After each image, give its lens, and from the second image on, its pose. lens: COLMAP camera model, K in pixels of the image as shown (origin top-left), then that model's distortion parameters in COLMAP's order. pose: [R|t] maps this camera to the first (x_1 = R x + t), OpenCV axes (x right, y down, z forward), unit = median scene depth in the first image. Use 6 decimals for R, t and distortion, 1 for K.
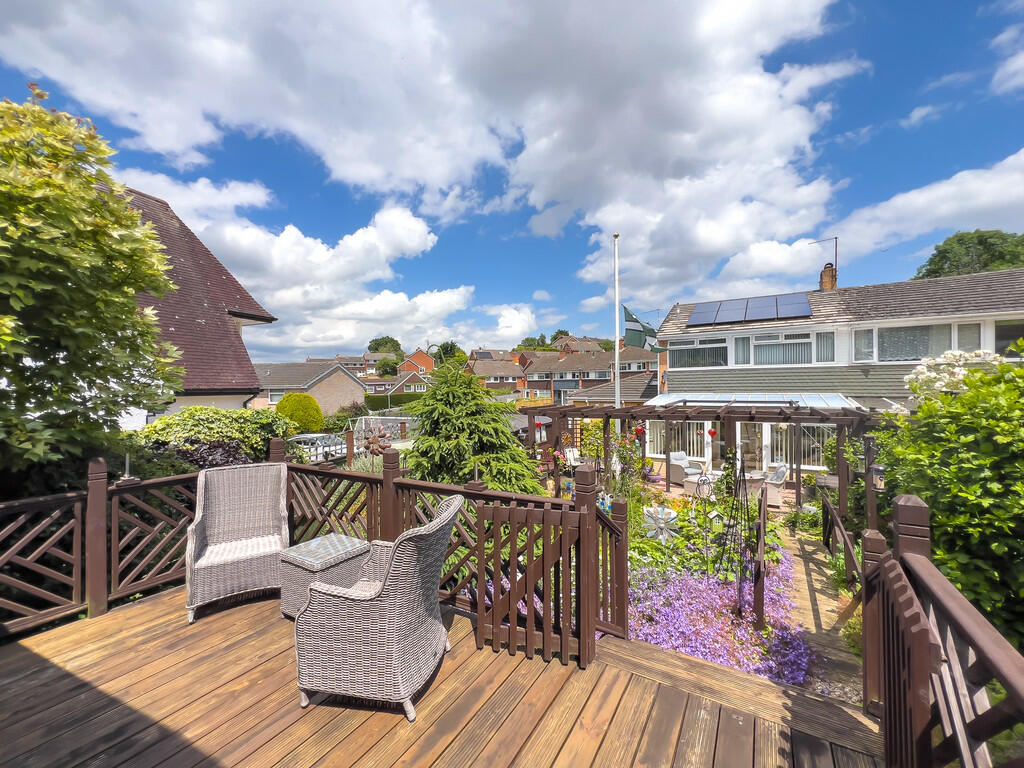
lens RADIAL K [[414.9, 0, 514.7], [0, 414.9, 387.9], [0, 0, 1]] dist [-0.002611, -0.000255]
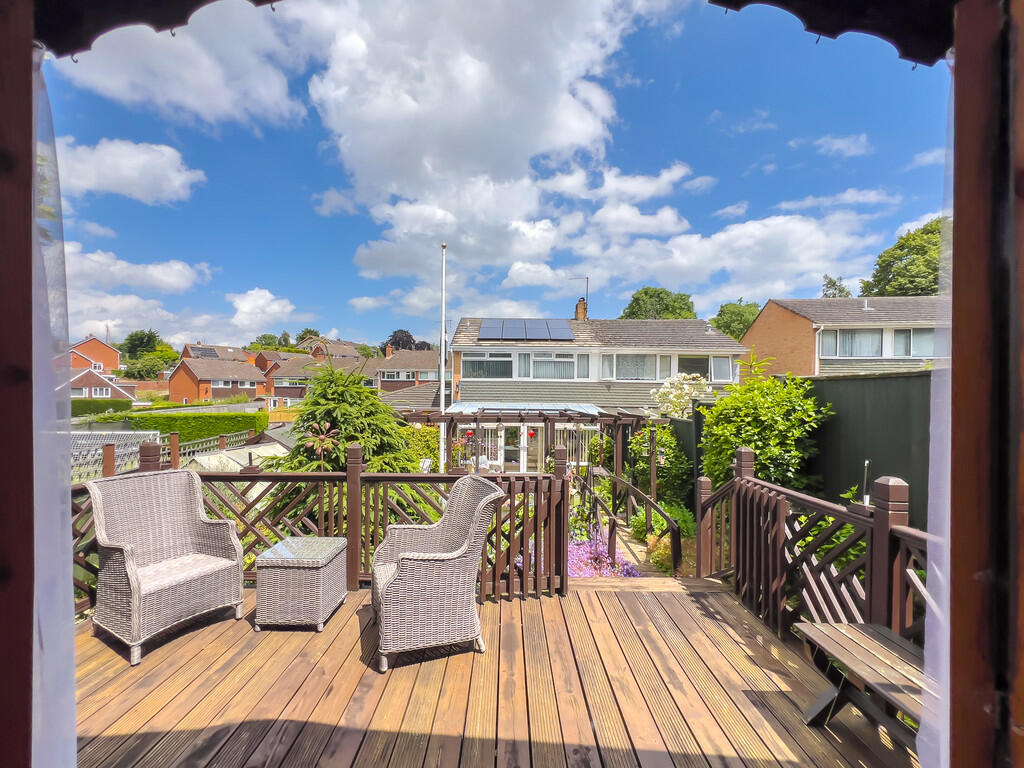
lens RADIAL K [[445.2, 0, 508.5], [0, 445.2, 401.9], [0, 0, 1]] dist [0.000407, -0.000152]
pose [[0.856087, 0.014564, 0.516627, -0.123989], [-0.018614, 0.999823, 0.002659, 0.008729], [-0.516497, -0.011893, 0.856206, -0.021716]]
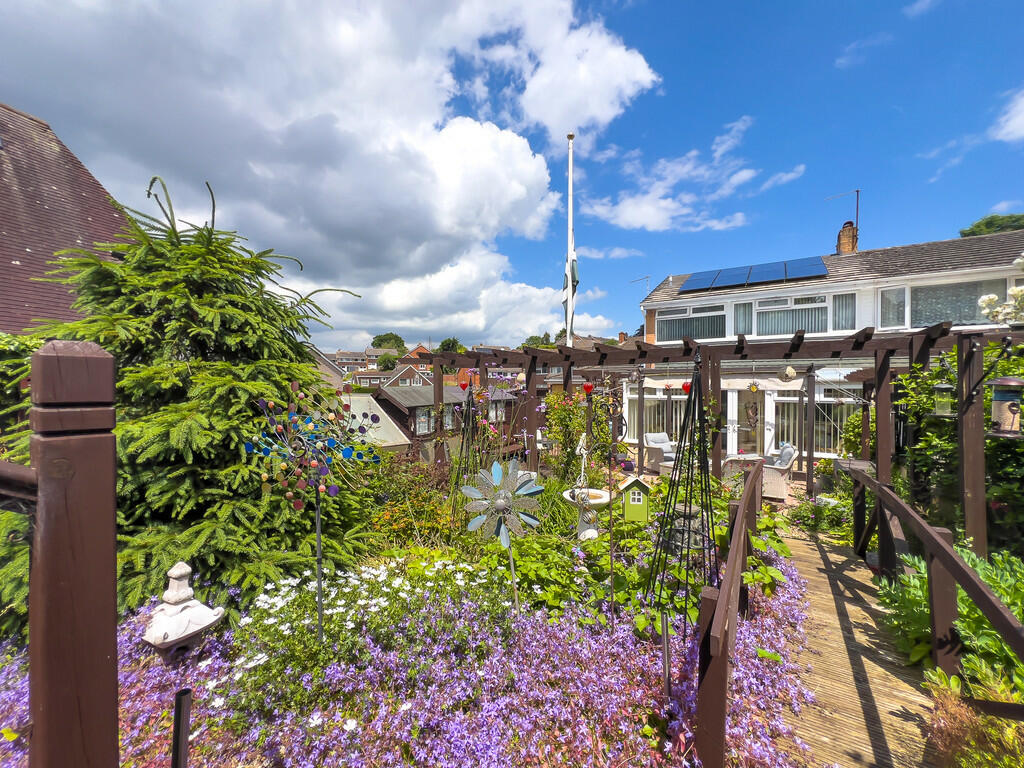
lens RADIAL K [[412.9, 0, 515.4], [0, 412.9, 387.3], [0, 0, 1]] dist [0.000462, 0.000229]
pose [[0.999755, 0.016054, -0.015229, 0.110831], [-0.016105, 0.999865, -0.003239, 0.063893], [0.015174, 0.003484, 0.999879, 0.169310]]
